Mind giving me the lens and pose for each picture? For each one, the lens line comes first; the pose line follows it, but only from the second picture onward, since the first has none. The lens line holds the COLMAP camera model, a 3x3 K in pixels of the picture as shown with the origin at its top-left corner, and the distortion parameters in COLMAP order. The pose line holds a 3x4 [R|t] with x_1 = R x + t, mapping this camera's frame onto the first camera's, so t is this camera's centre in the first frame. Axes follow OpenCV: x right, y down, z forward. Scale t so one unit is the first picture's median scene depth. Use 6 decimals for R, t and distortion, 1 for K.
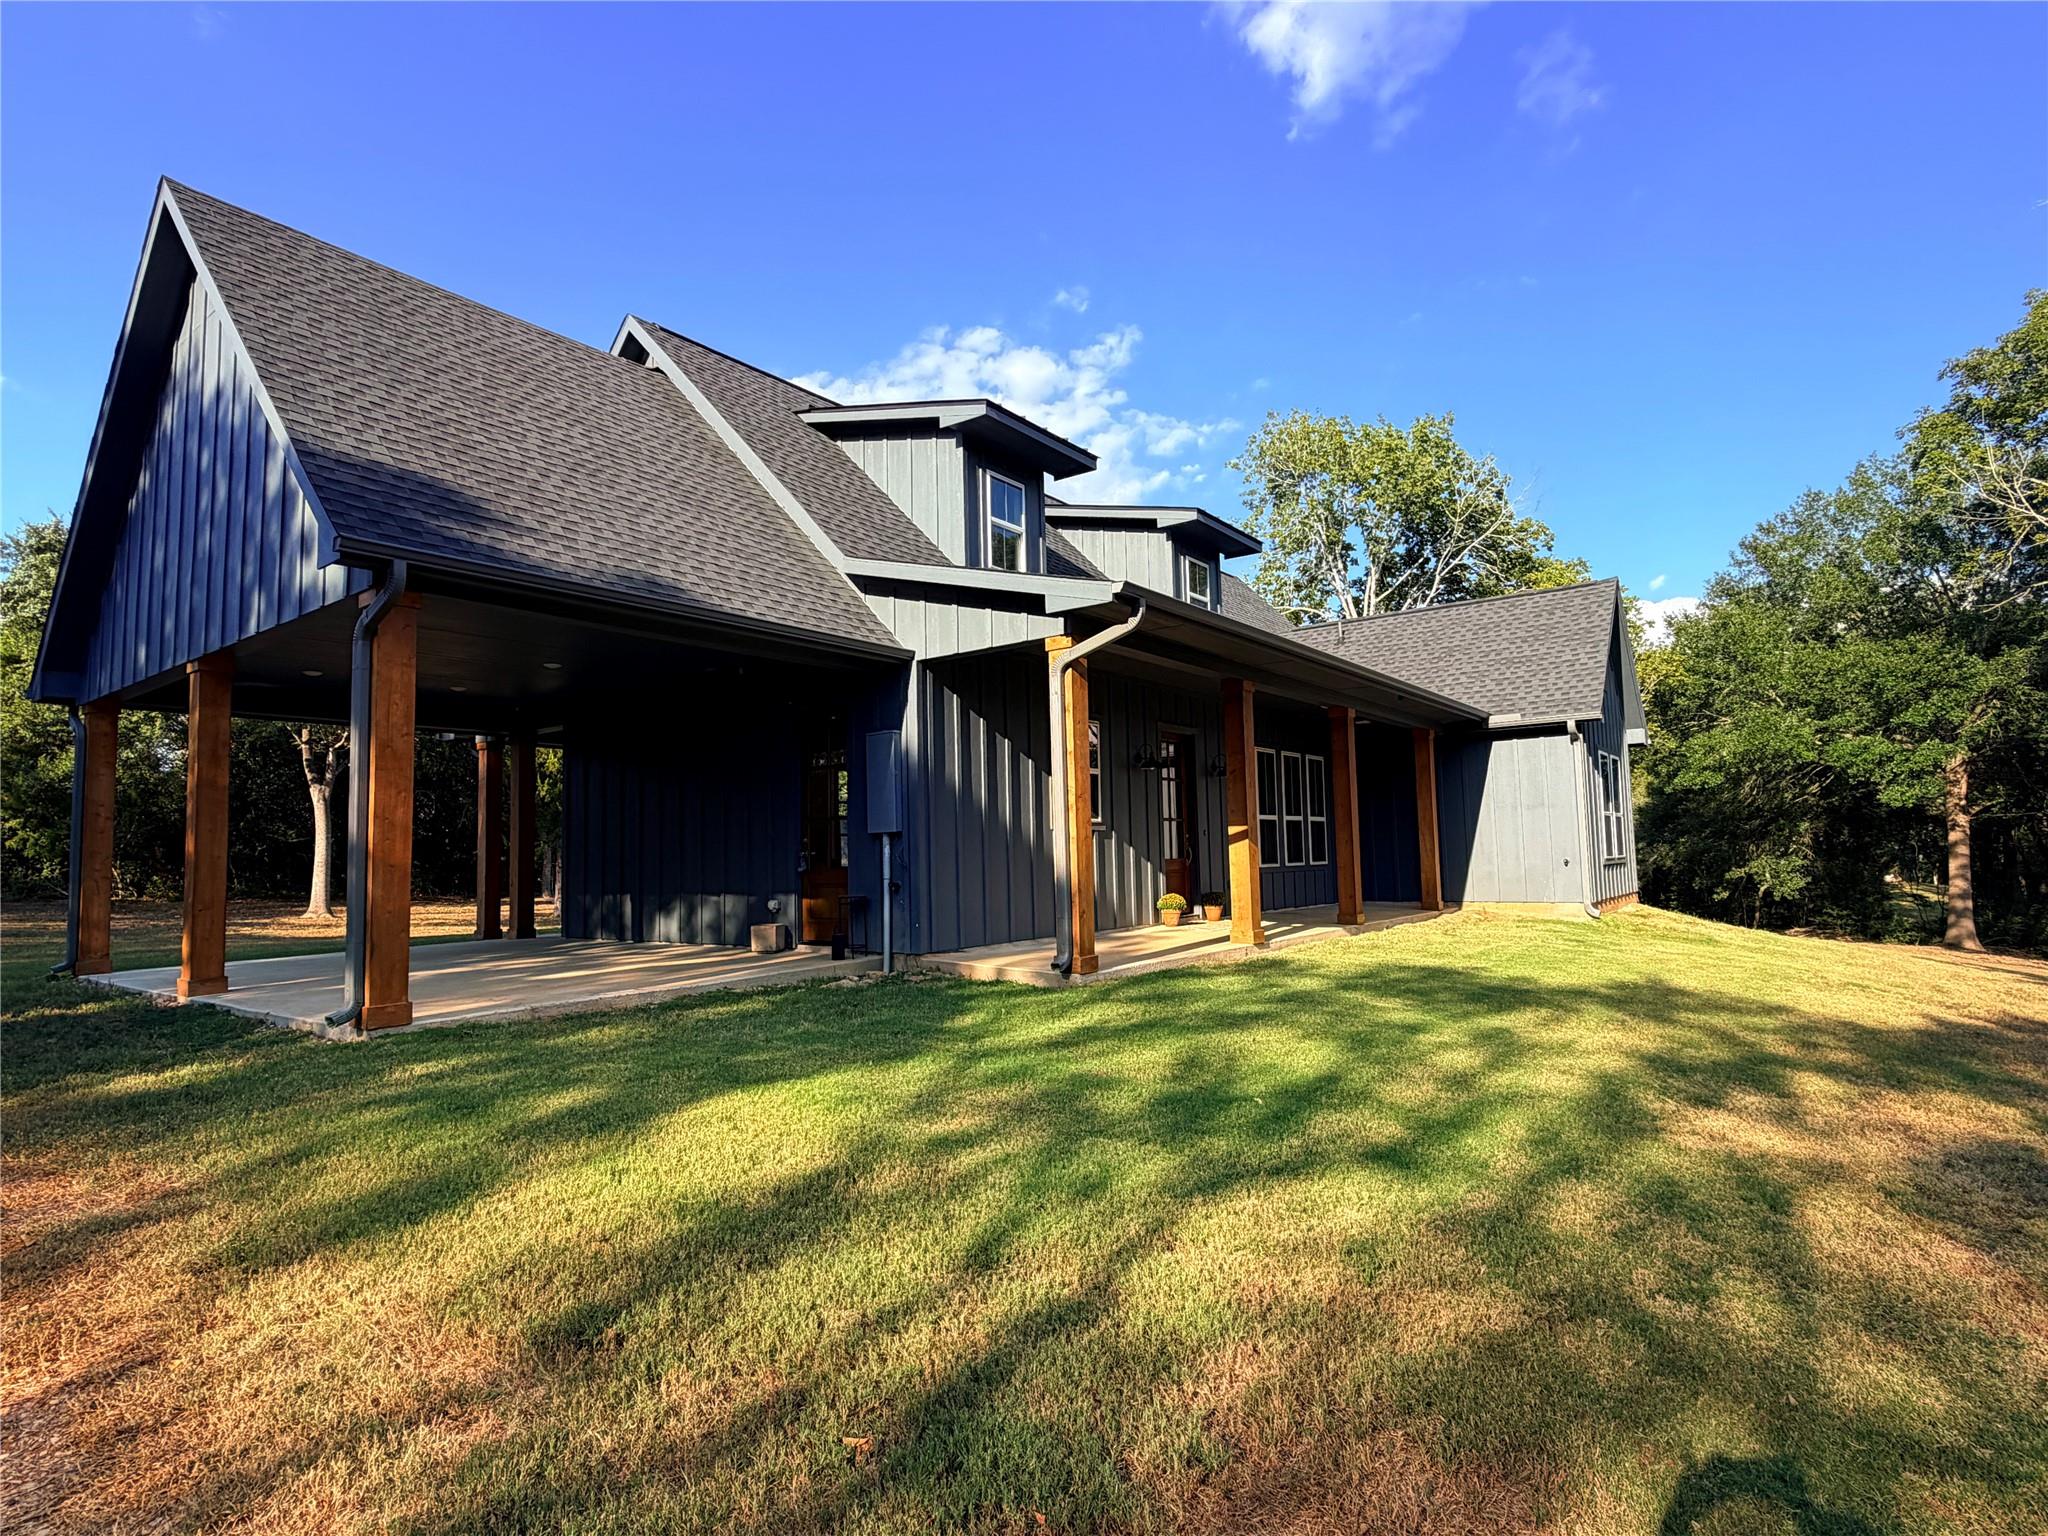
lens RADIAL K [[1028.9, 0, 1024.0], [0, 1028.9, 768.0], [0, 0, 1]] dist [0.001549, 0.000517]
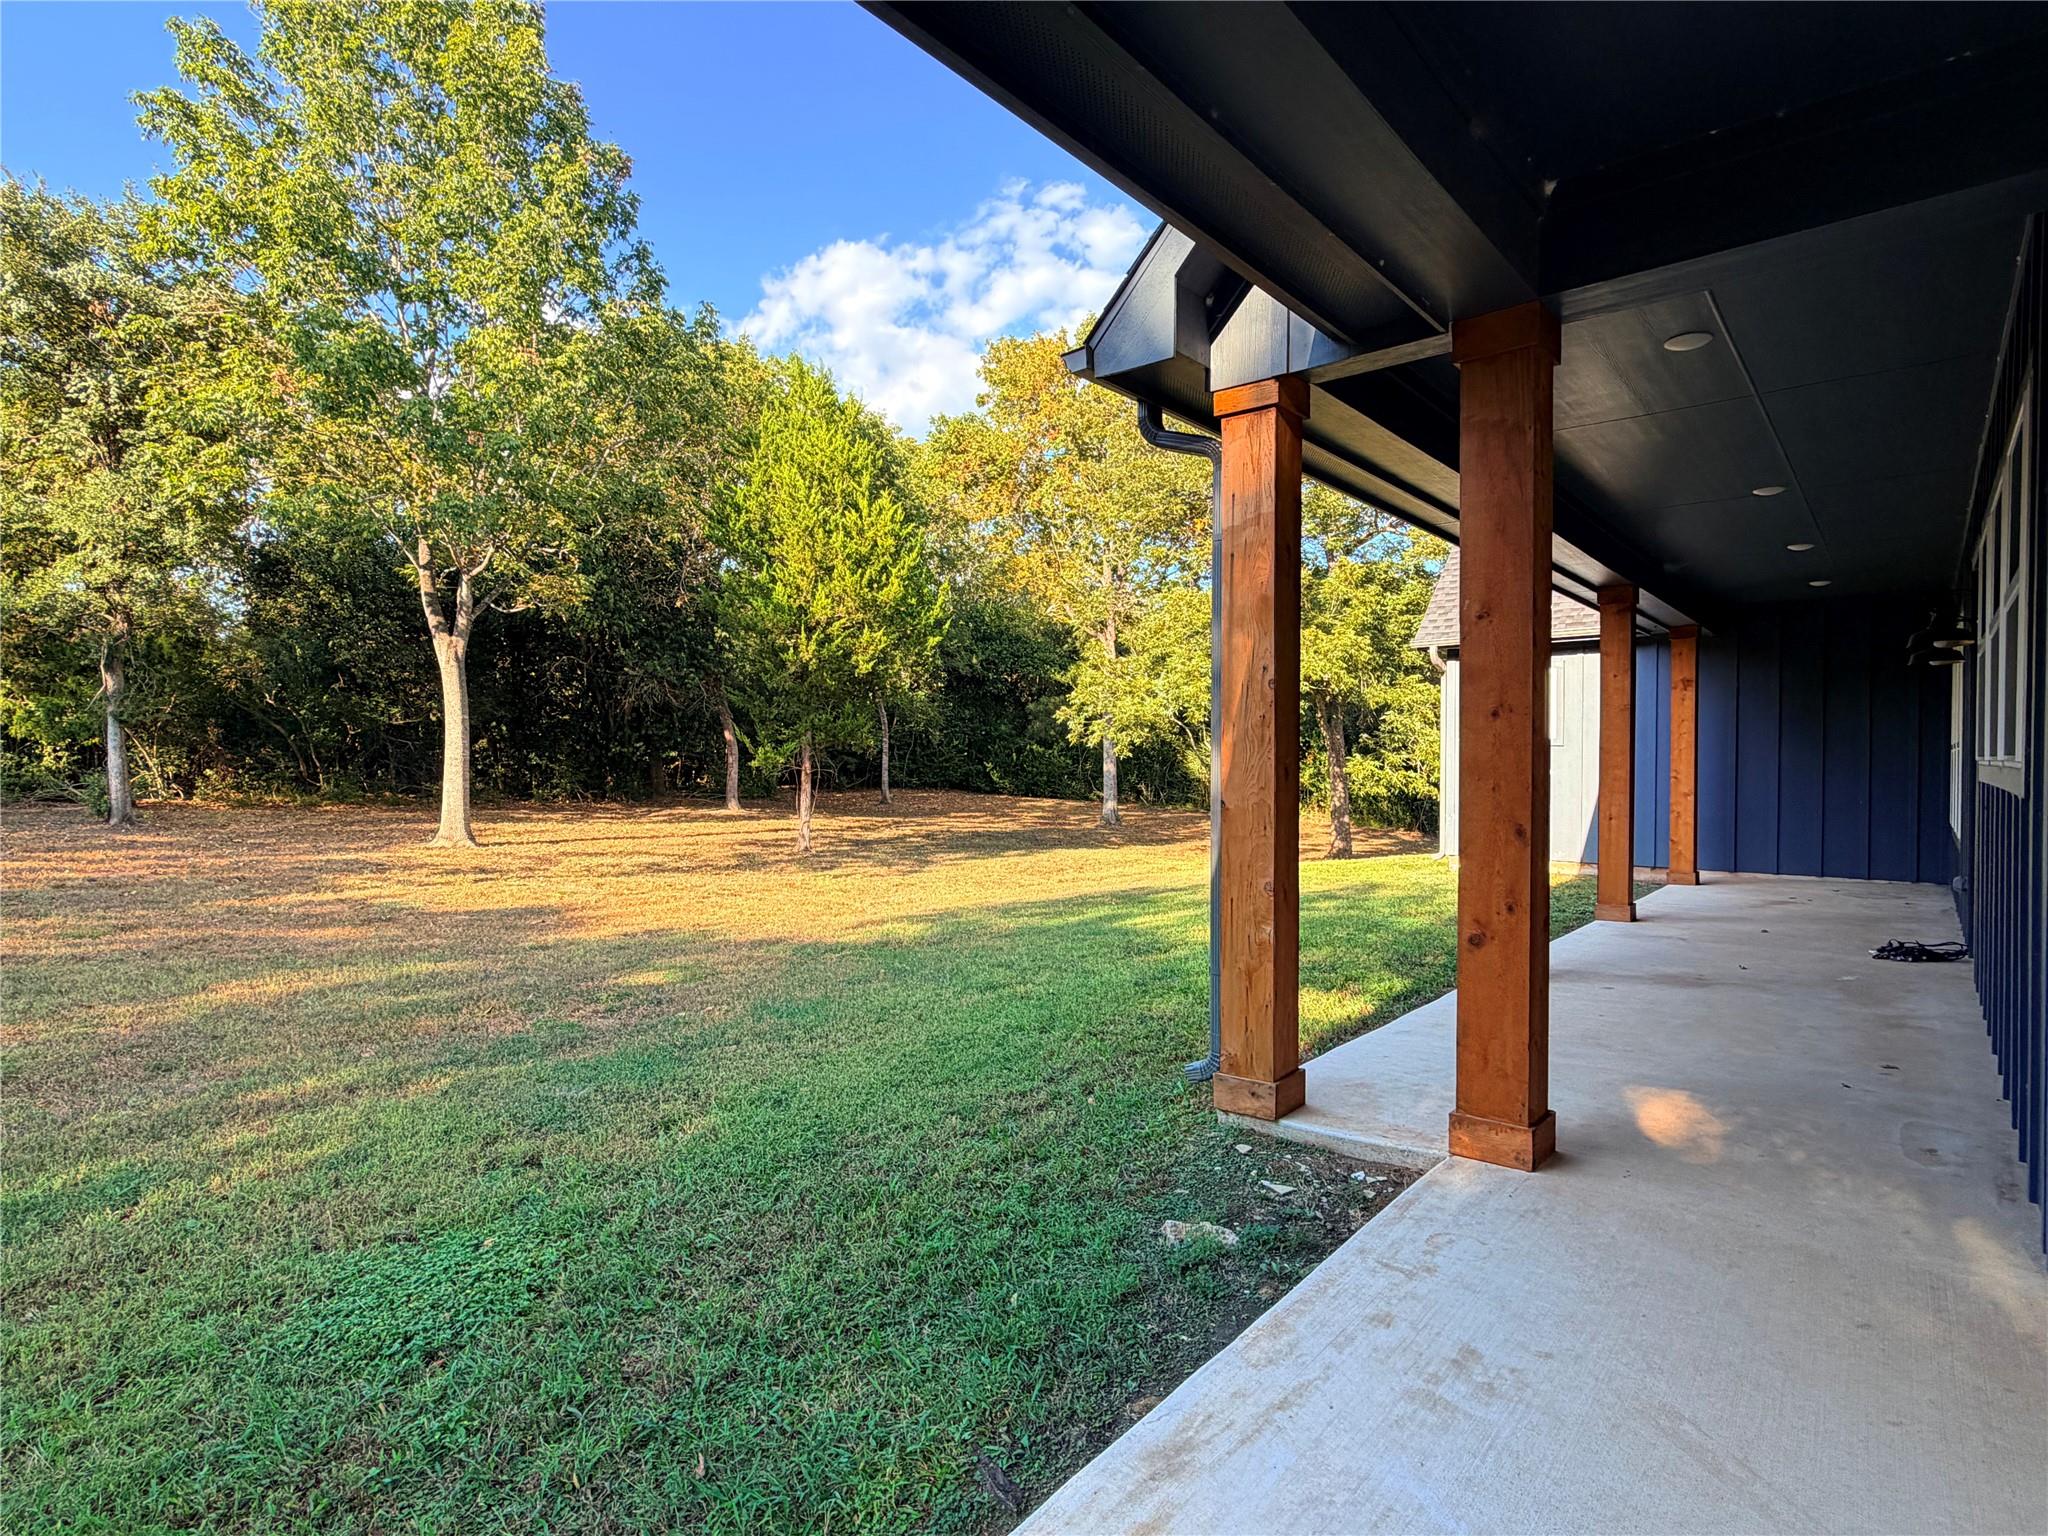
lens RADIAL K [[1028.9, 0, 1024.0], [0, 1028.9, 768.0], [0, 0, 1]] dist [0.001549, 0.000517]
pose [[0.998719, 0.026630, -0.043016, -0.271811], [-0.022176, 0.994652, 0.100878, 0.022873], [0.045472, -0.099795, 0.993968, 0.343537]]
